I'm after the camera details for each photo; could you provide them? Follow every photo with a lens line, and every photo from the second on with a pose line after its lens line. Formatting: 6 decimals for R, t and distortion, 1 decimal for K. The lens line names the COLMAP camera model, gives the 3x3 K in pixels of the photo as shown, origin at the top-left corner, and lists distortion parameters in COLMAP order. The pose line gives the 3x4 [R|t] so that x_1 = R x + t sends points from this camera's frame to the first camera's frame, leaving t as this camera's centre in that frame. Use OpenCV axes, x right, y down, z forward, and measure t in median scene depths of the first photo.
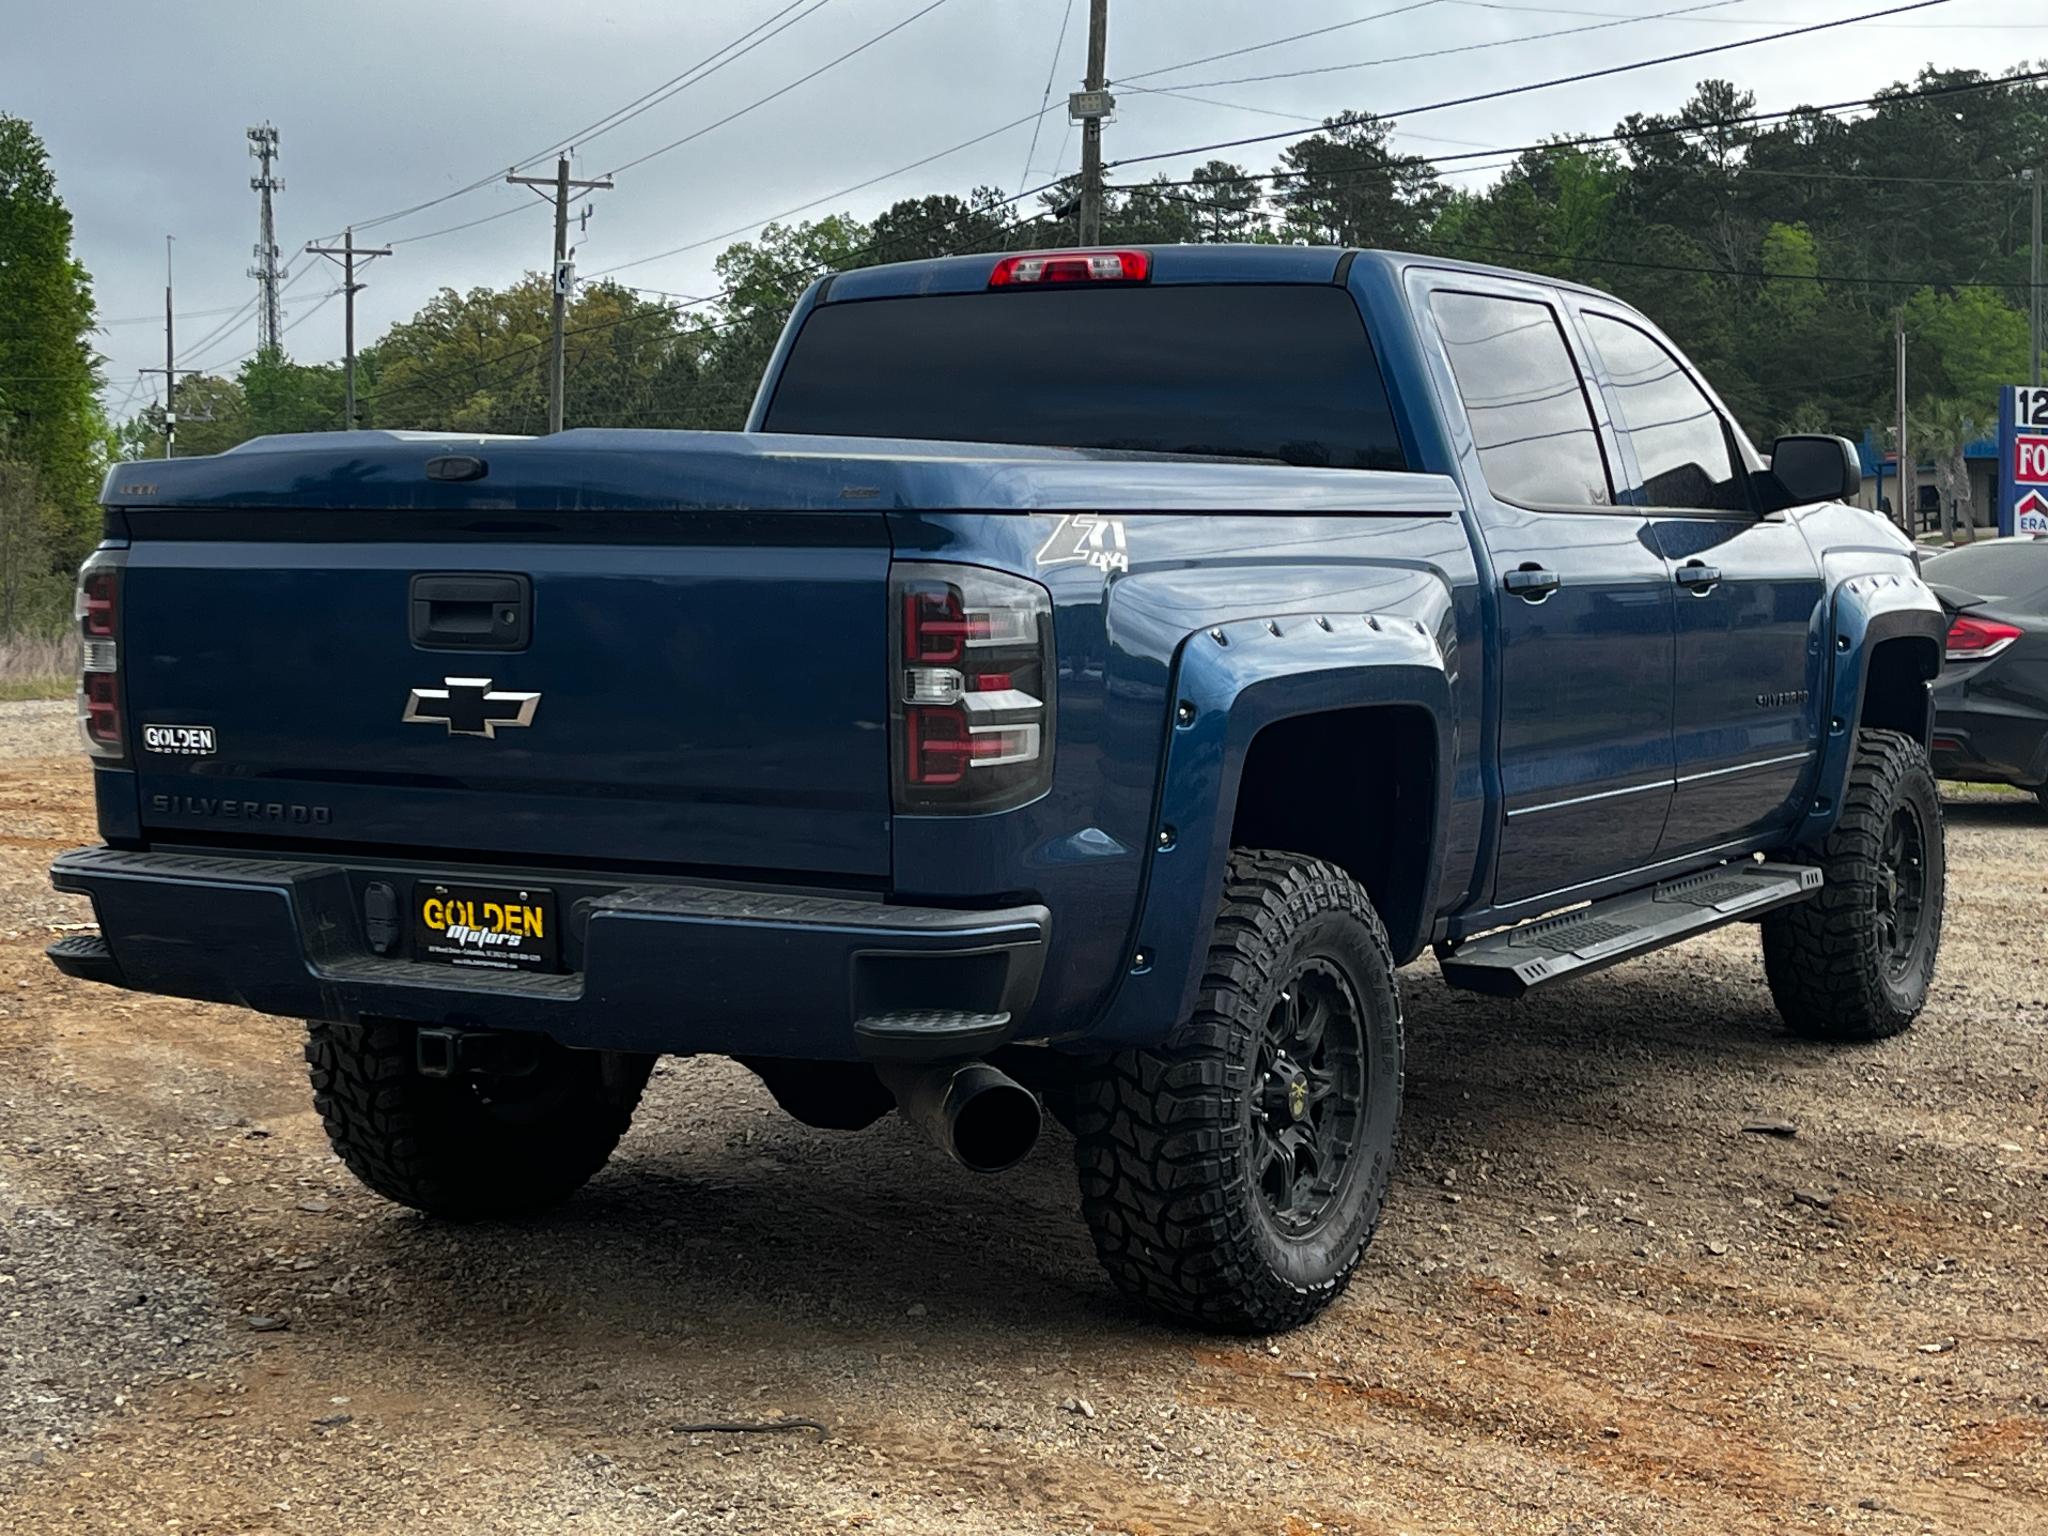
lens RADIAL K [[3252.9, 0, 1024.0], [0, 3252.9, 768.0], [0, 0, 1]] dist [0.243050, -1.349335]
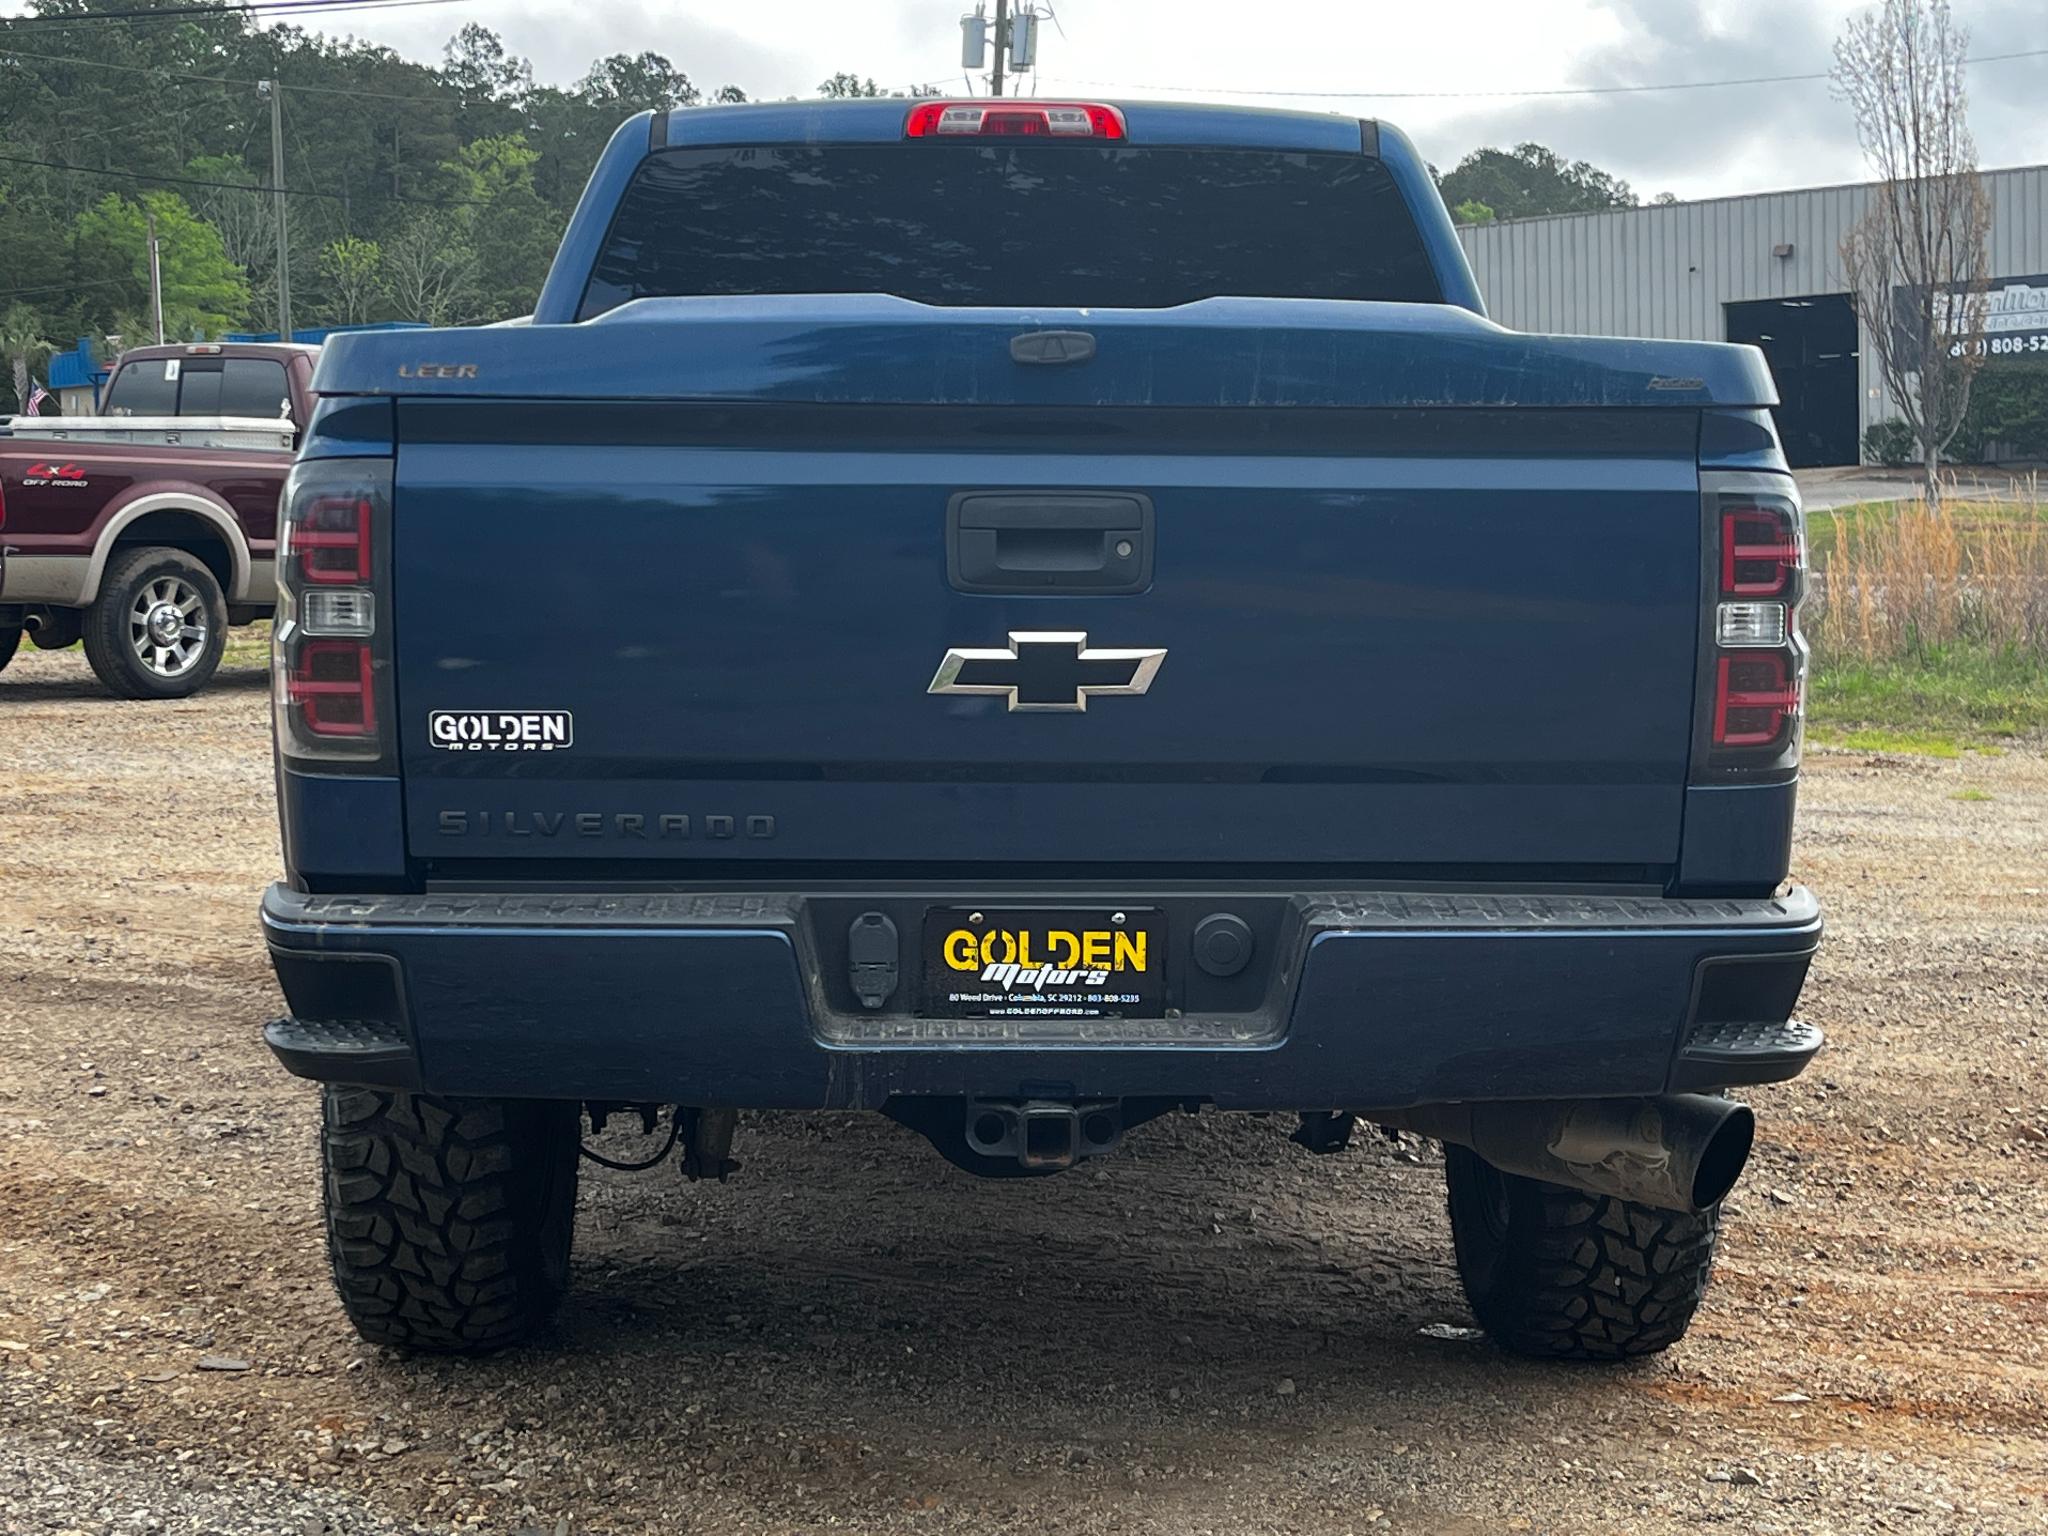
lens RADIAL K [[3252.9, 0, 1024.0], [0, 3252.9, 768.0], [0, 0, 1]] dist [0.243050, -1.349335]
pose [[0.853725, -0.048747, 0.518437, -0.553806], [0.034760, 0.998723, 0.036666, -0.023591], [-0.519562, -0.013282, 0.854329, 0.365206]]
